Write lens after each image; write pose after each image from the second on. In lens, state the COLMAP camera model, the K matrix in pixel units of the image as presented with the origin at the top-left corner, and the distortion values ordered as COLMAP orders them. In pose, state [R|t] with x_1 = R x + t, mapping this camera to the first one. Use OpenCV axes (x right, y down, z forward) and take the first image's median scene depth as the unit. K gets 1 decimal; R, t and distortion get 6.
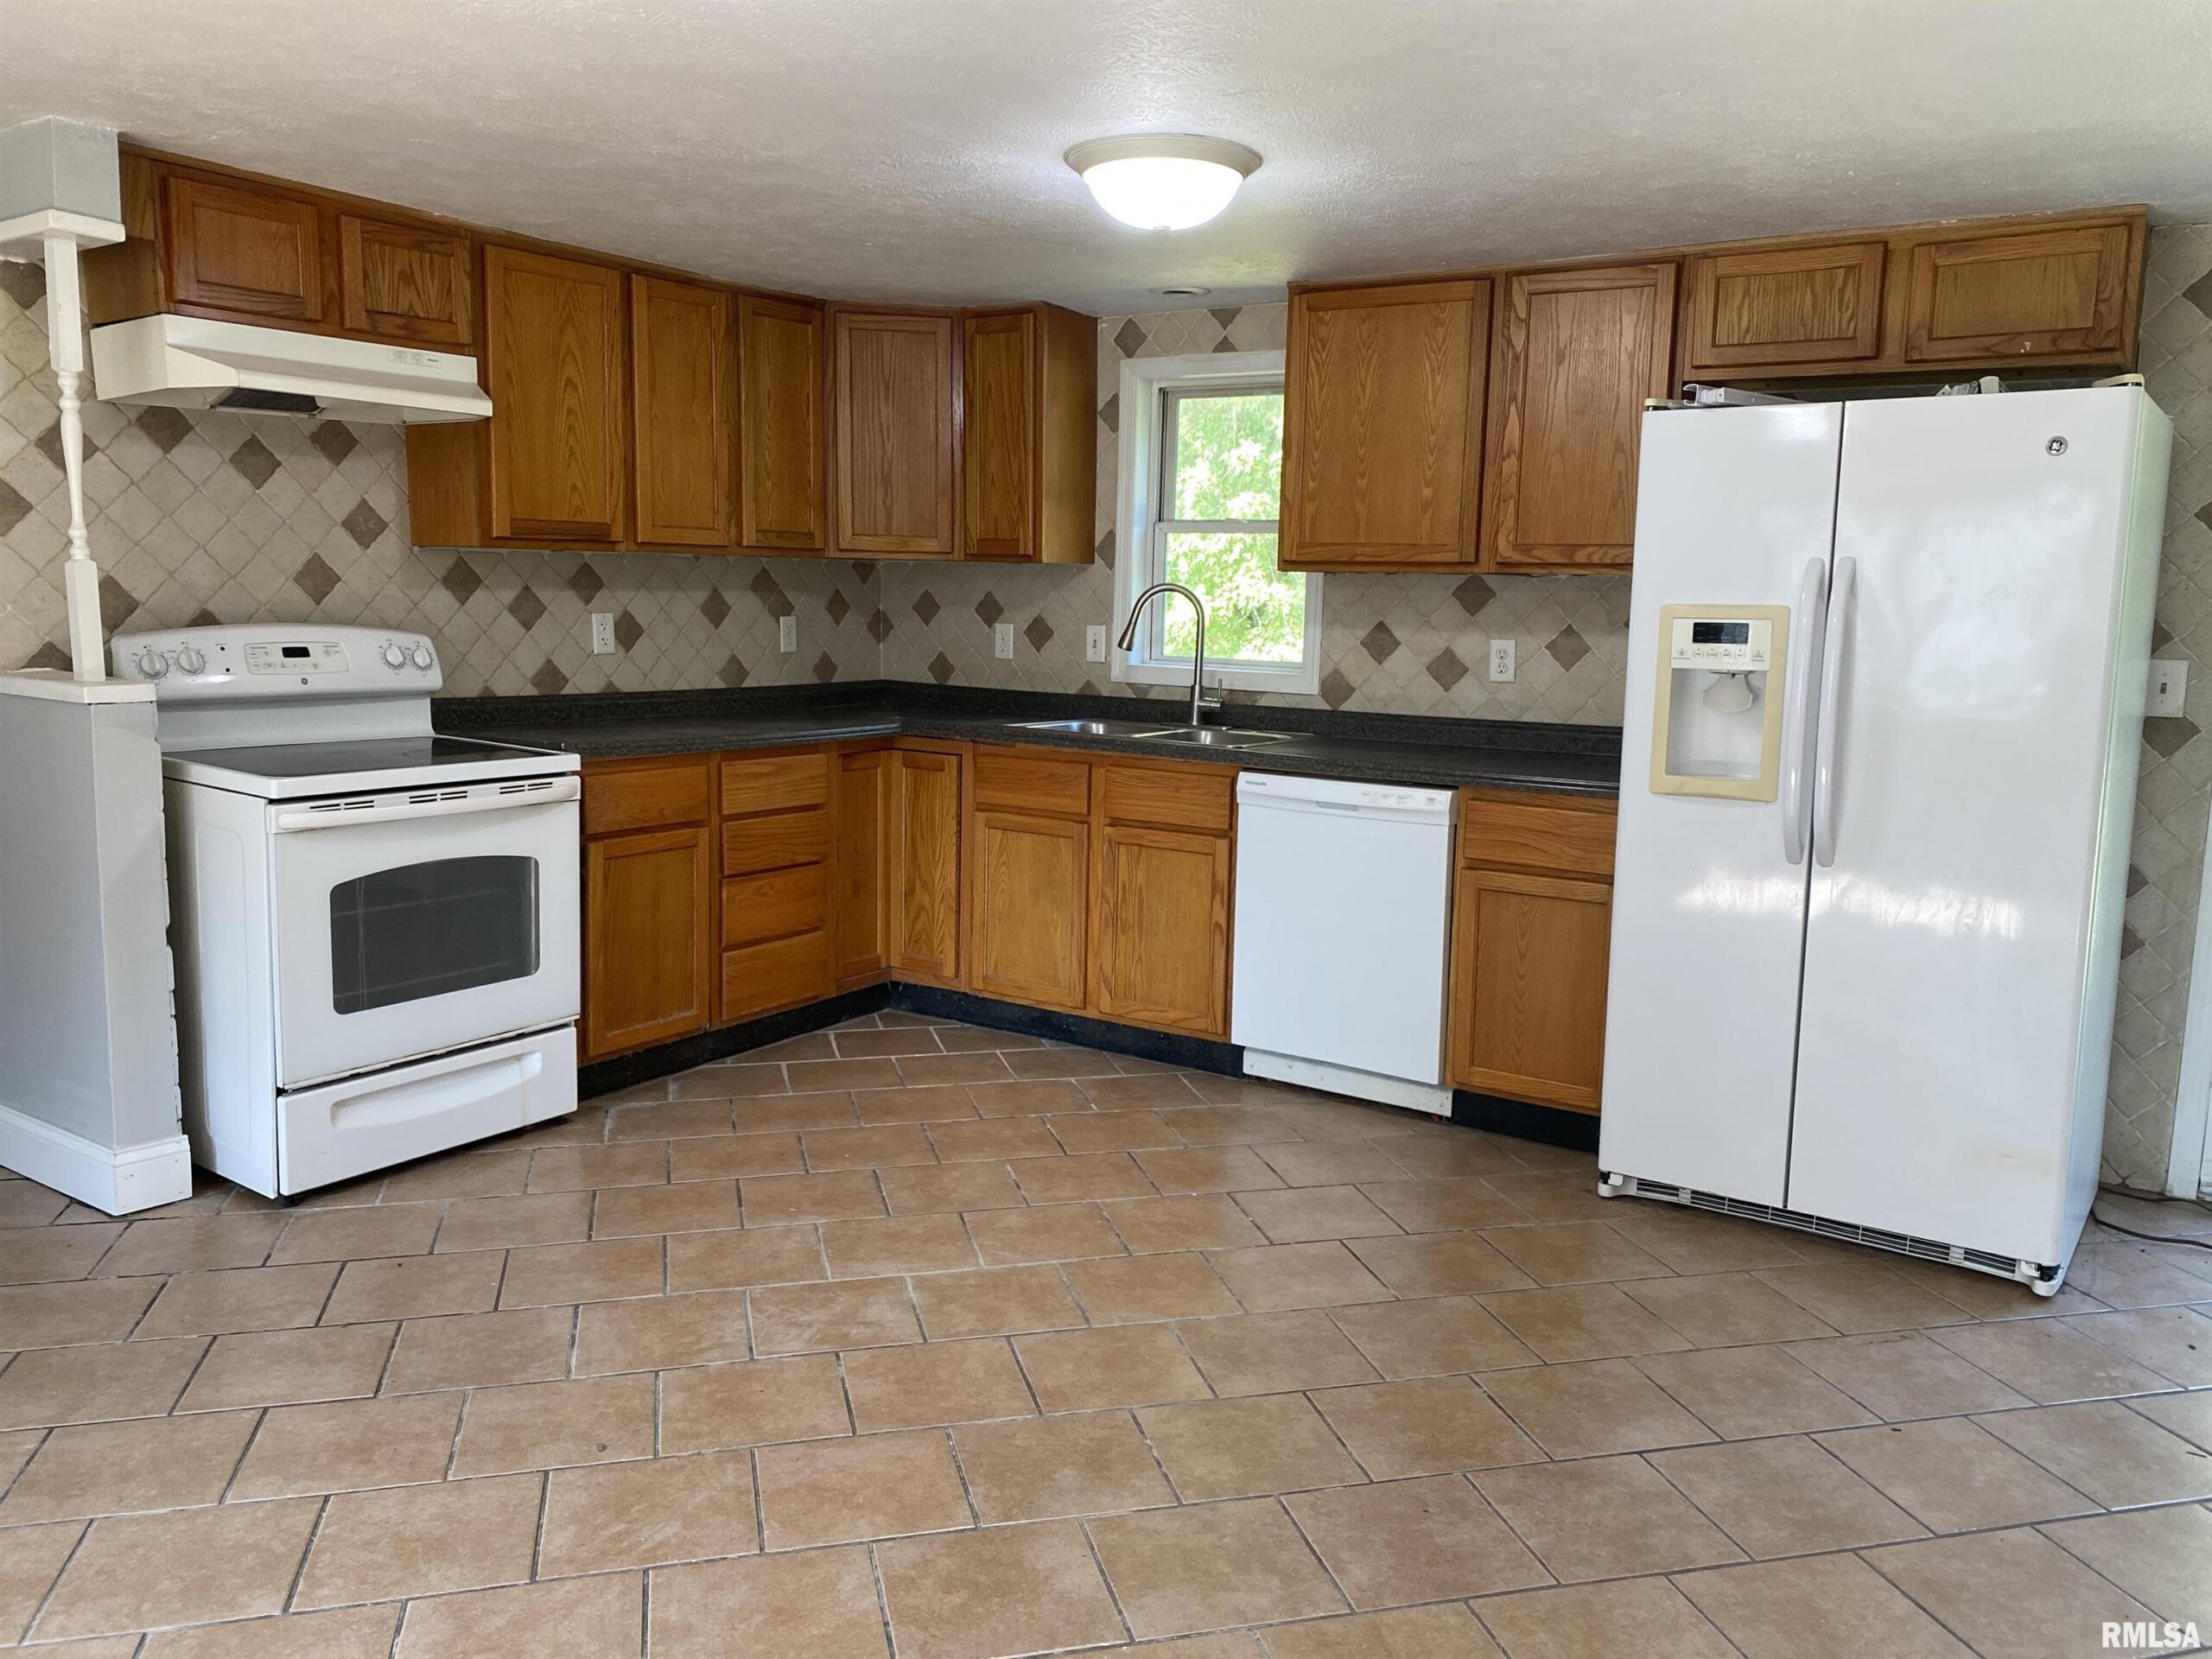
lens RADIAL K [[1744.8, 0, 1139.3], [0, 1744.8, 799.6], [0, 0, 1]] dist [0.102604, -0.213222]
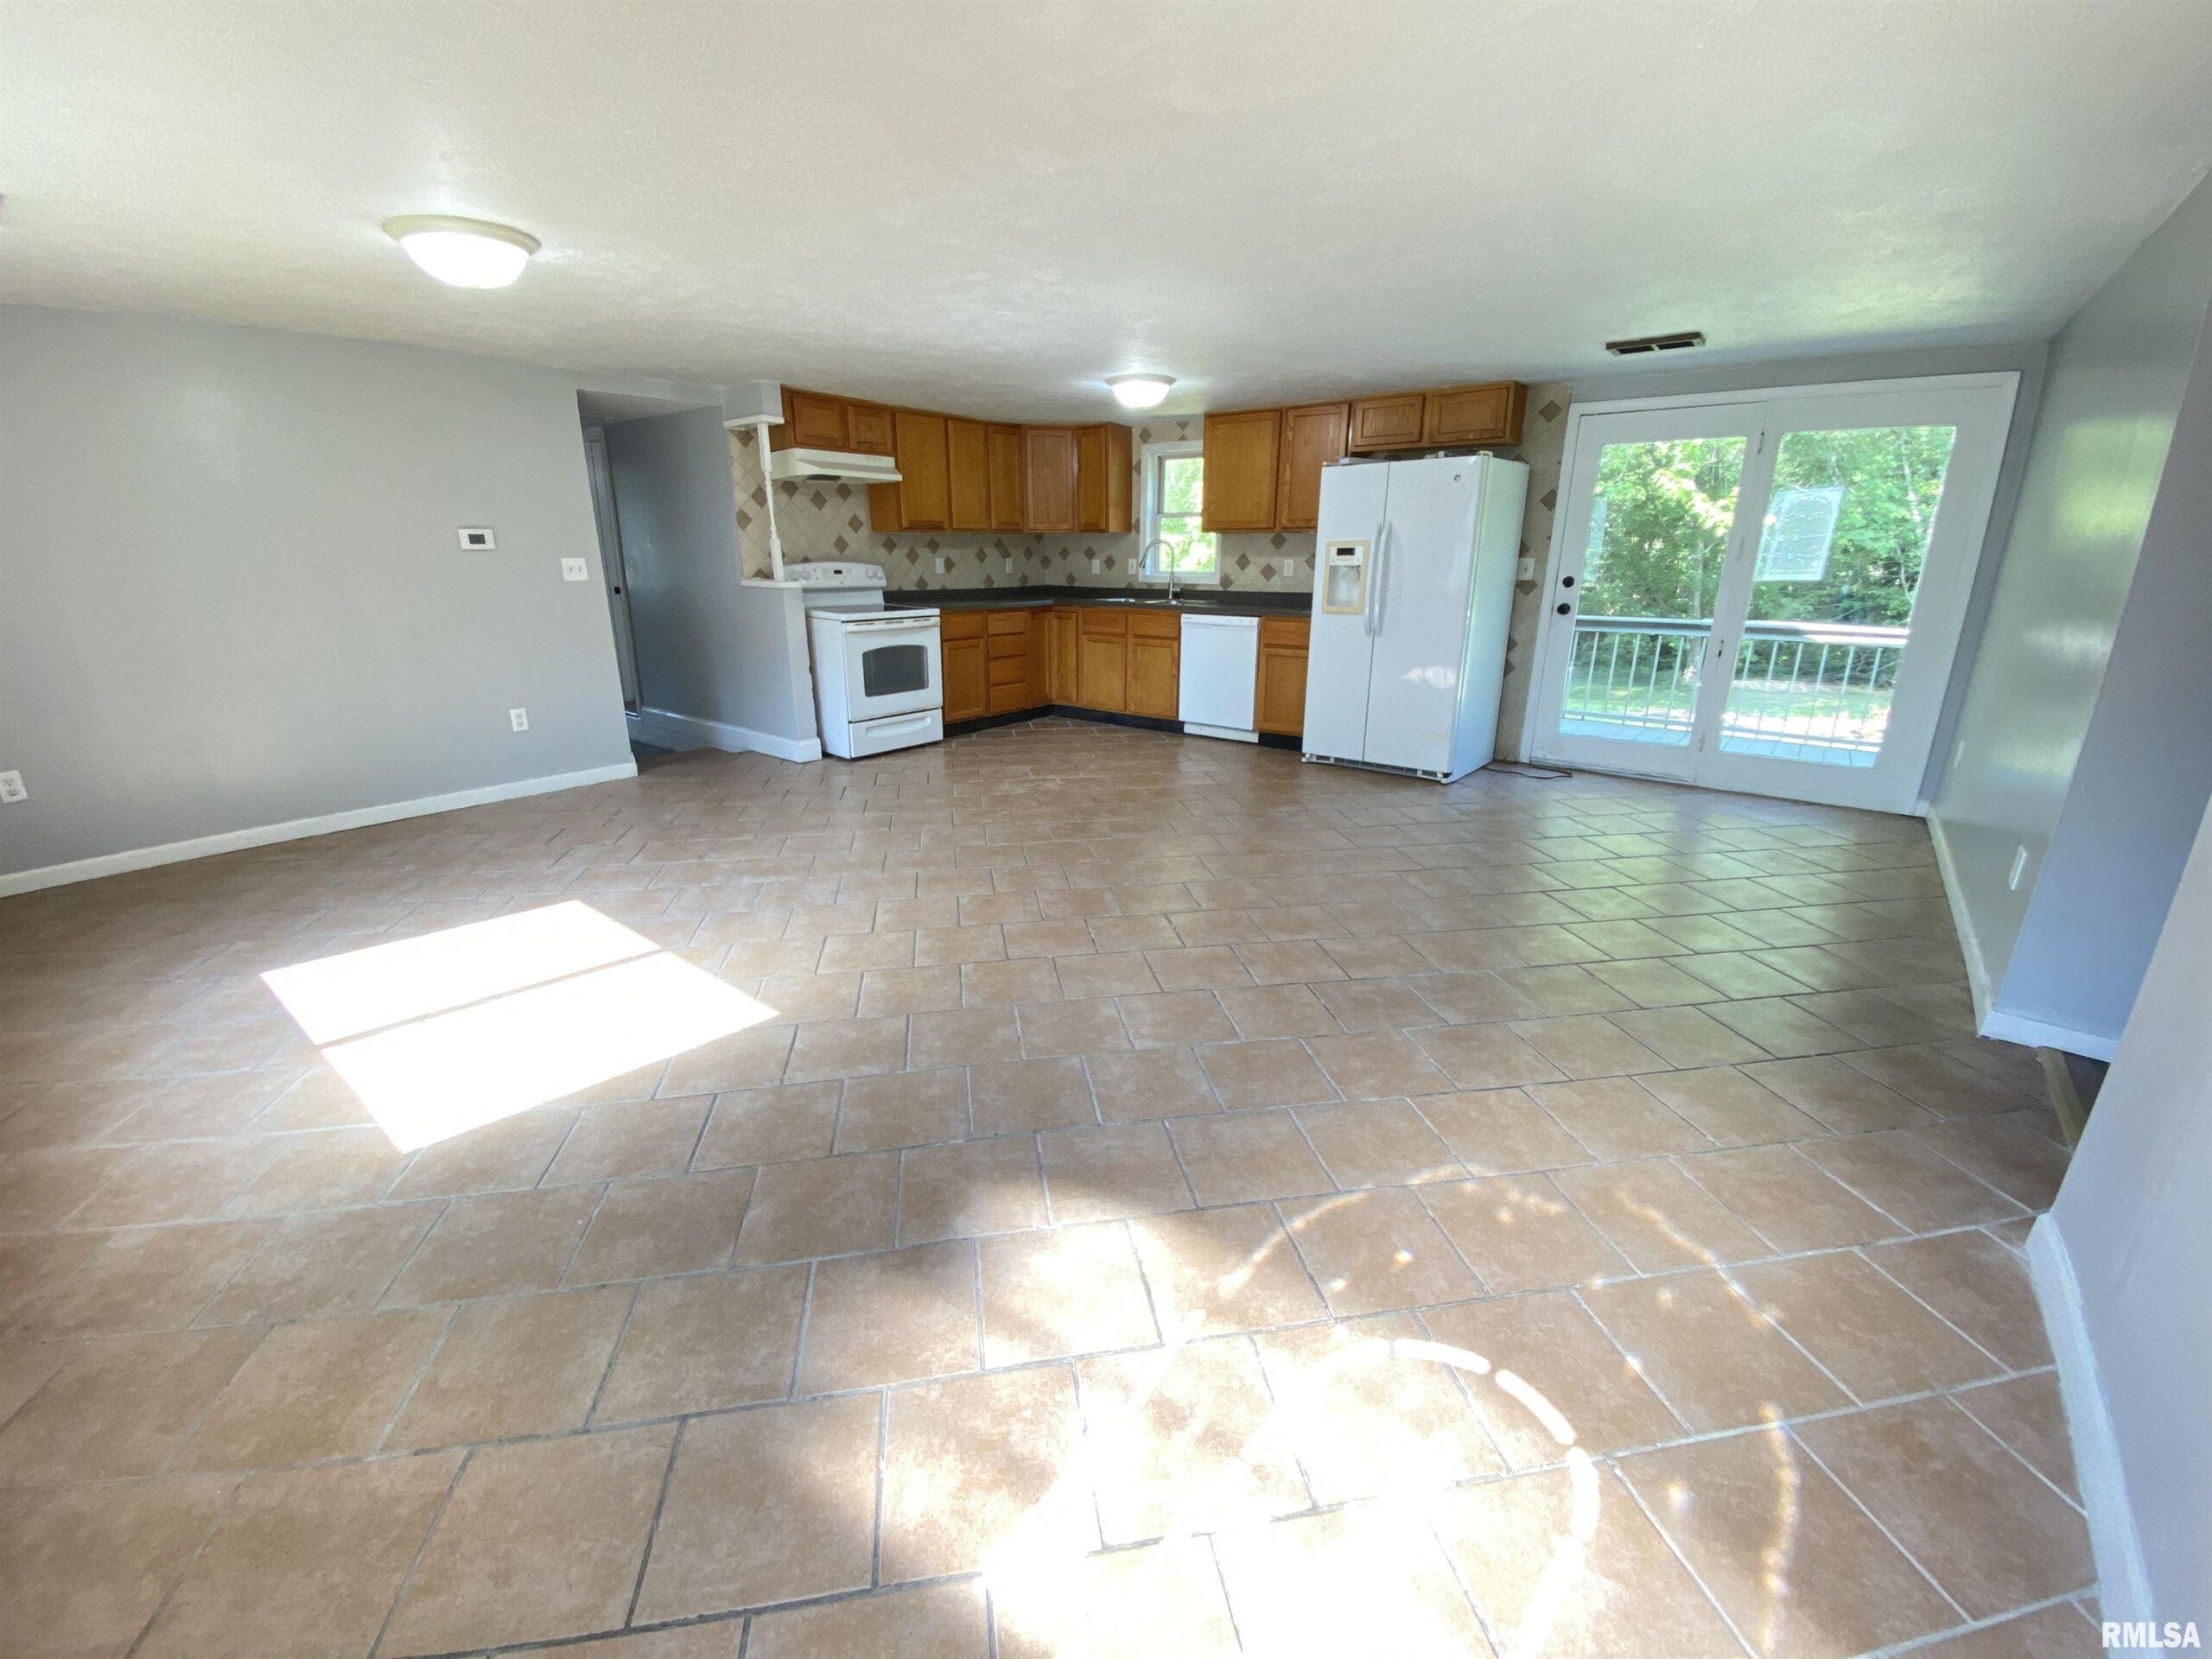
lens RADIAL K [[919.7, 0, 1093.4], [0, 919.7, 824.7], [0, 0, 1]] dist [0.042603, -0.031432]
pose [[0.994786, 0.006972, -0.101742, 0.068207], [0.010080, 0.986054, 0.166119, 0.065411], [0.101482, -0.166279, 0.980843, -0.420211]]
